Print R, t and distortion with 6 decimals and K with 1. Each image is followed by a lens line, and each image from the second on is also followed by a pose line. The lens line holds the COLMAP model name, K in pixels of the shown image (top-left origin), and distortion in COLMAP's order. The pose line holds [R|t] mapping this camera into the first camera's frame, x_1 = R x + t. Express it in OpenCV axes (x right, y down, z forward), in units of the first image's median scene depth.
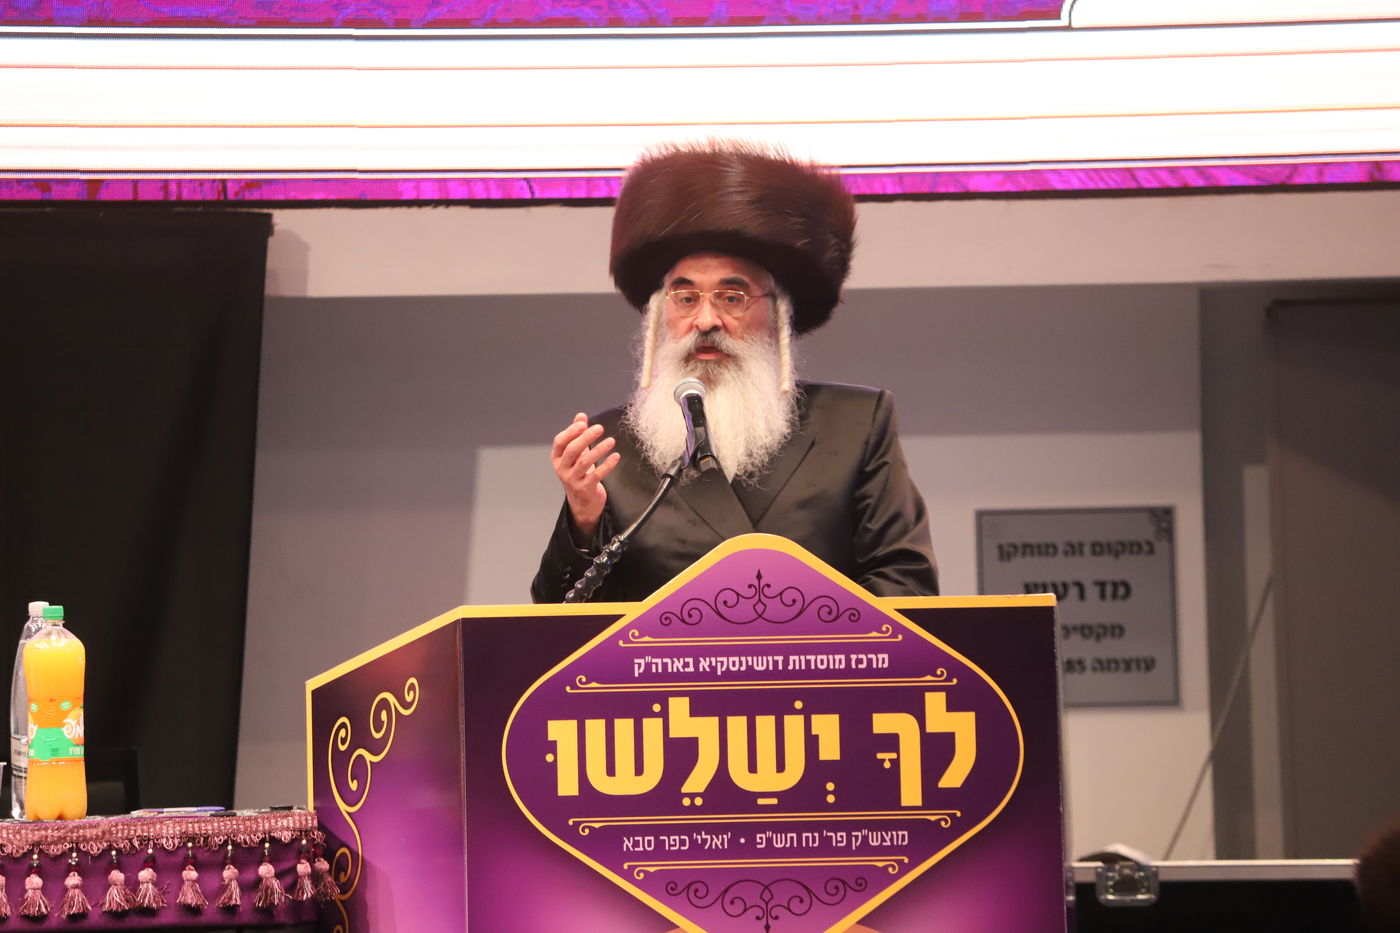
lens RADIAL K [[9288.7, 0, 697.3], [0, 9288.7, 467.2], [0, 0, 1]] dist [3.055294, 54.955485]
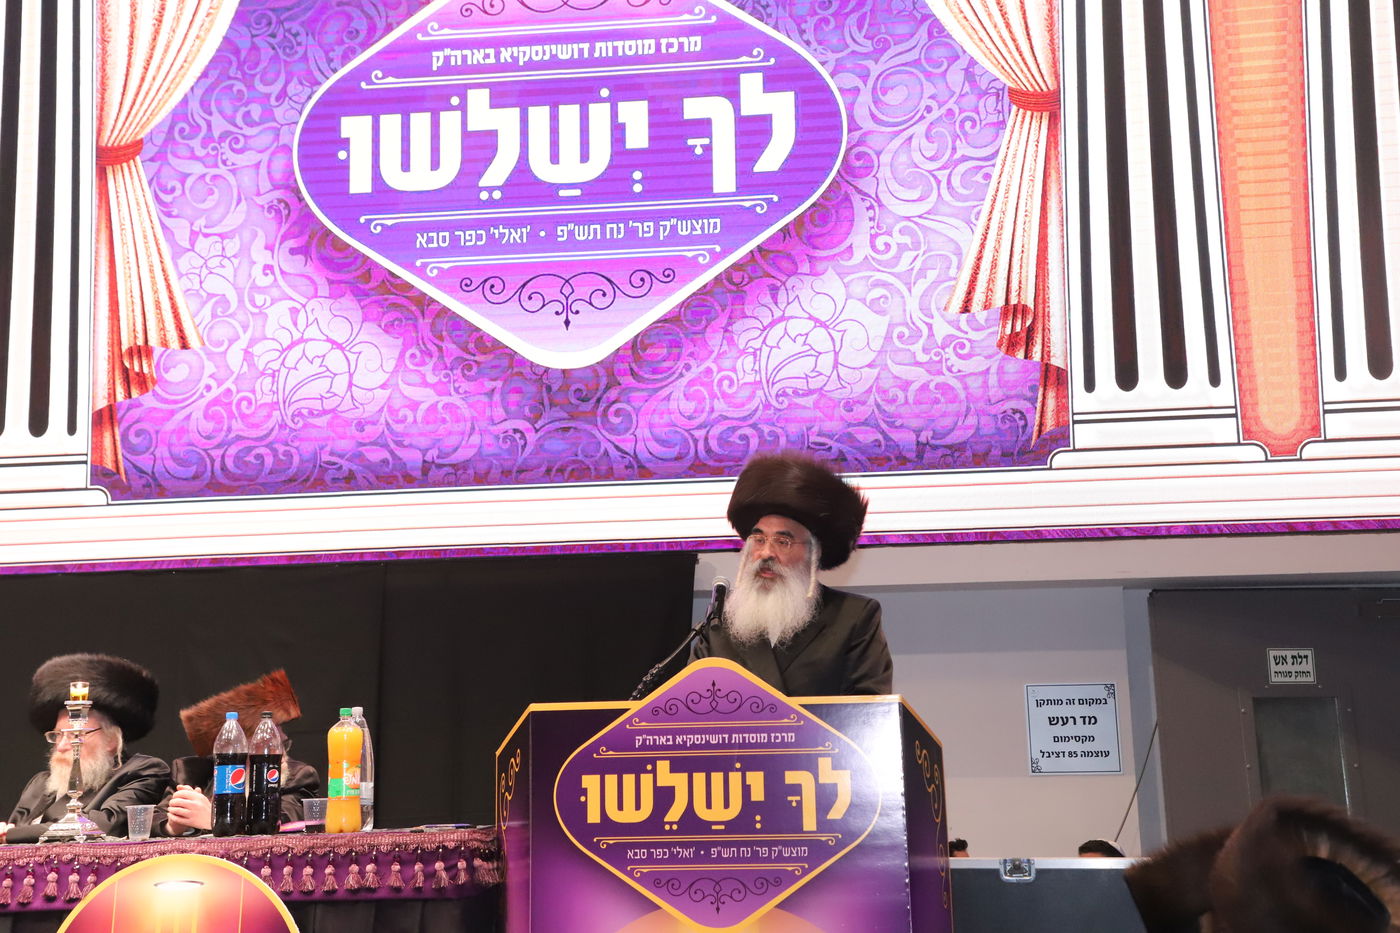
lens RADIAL K [[1828.3, 0, 698.9], [0, 1828.3, 493.6], [0, 0, 1]] dist [0.236258, 0.026439]
pose [[0.968840, -0.034471, -0.245275, 0.083072], [0.003523, 0.992086, -0.125508, 0.018806], [0.247661, 0.120733, 0.961295, 0.690090]]
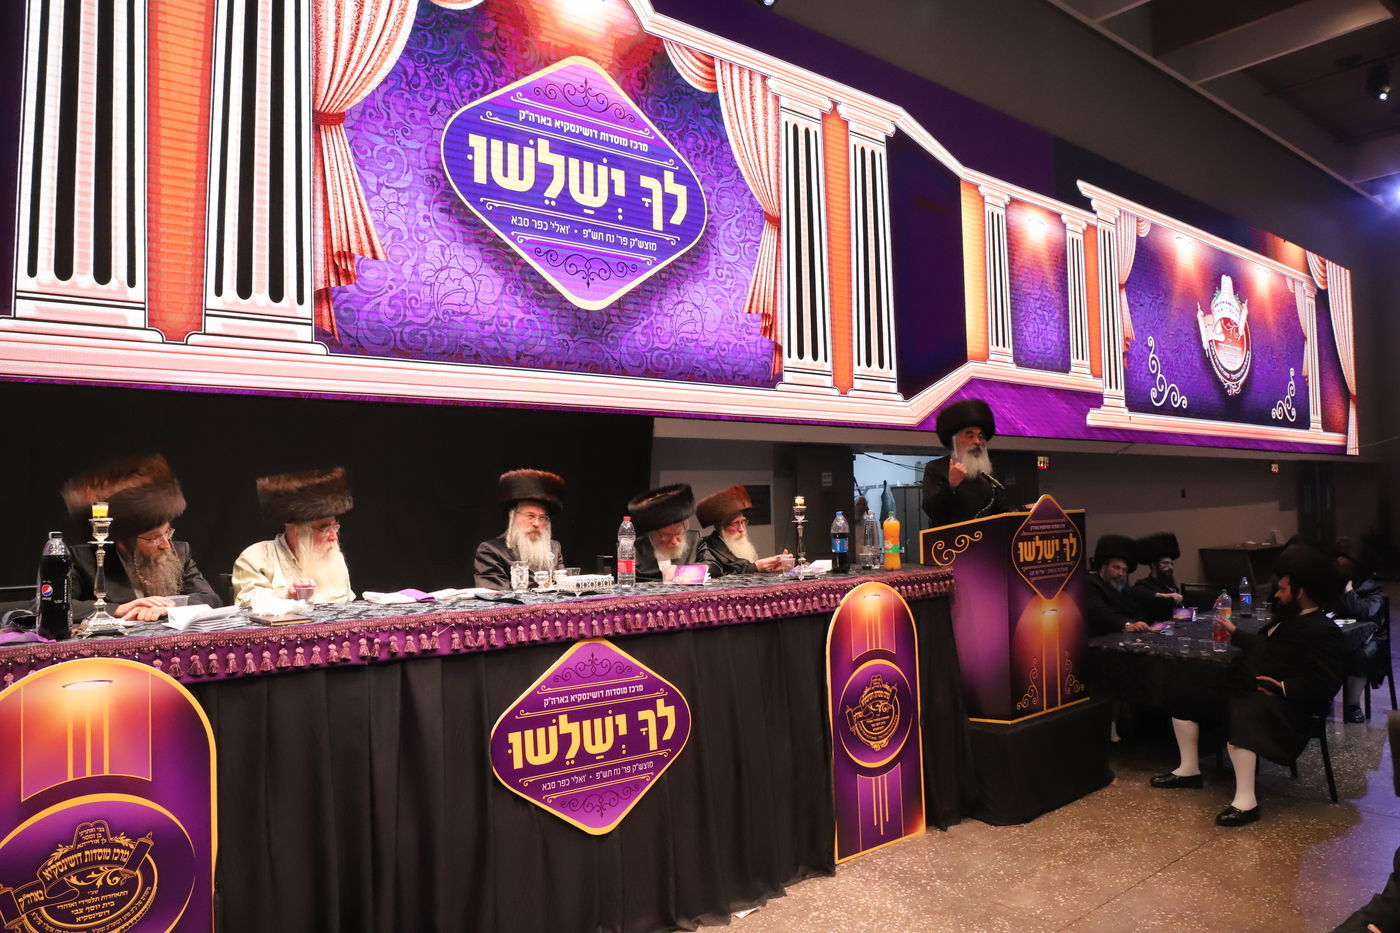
lens RADIAL K [[975.2, 0, 697.3], [0, 975.2, 465.0], [0, 0, 1]] dist [-0.007450, 0.004959]
pose [[0.845752, 0.026551, 0.532915, -0.345045], [-0.019791, 0.999635, -0.018395, 0.005016], [-0.533209, 0.005010, 0.845969, 0.724759]]
